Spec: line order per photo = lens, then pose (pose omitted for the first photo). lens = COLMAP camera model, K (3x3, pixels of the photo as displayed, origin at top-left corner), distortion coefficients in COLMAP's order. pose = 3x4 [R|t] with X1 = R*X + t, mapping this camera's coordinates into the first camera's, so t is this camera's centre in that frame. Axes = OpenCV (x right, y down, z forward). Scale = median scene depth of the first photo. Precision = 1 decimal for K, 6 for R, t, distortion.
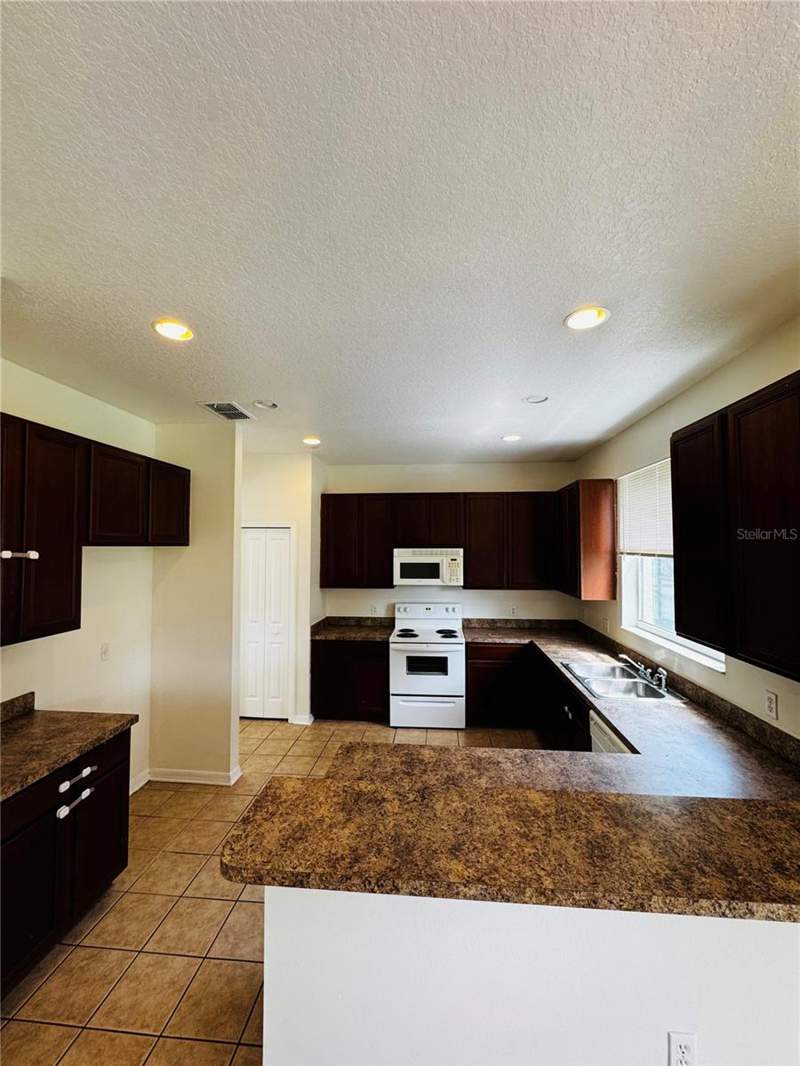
lens RADIAL K [[427.6, 0, 400.9], [0, 427.6, 531.5], [0, 0, 1]] dist [-0.002116, 0.000692]
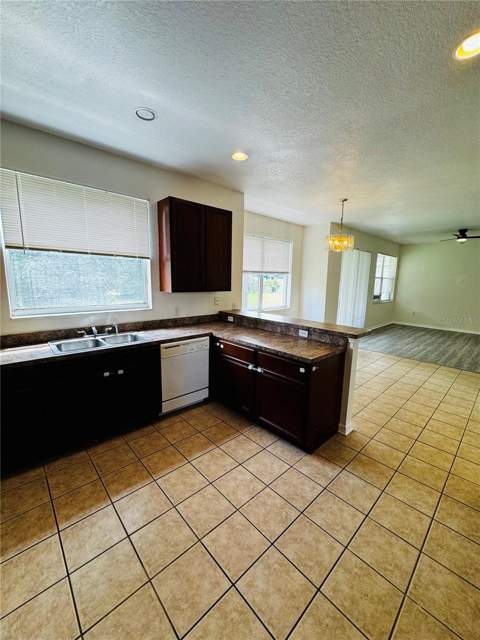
lens RADIAL K [[256.7, 0, 243.6], [0, 256.7, 318.4], [0, 0, 1]] dist [-0.002116, 0.000692]
pose [[-0.742577, -0.120216, 0.658884, -0.290298], [-0.040910, 0.990064, 0.134536, 0.099432], [-0.668510, 0.072948, -0.740116, 0.947638]]
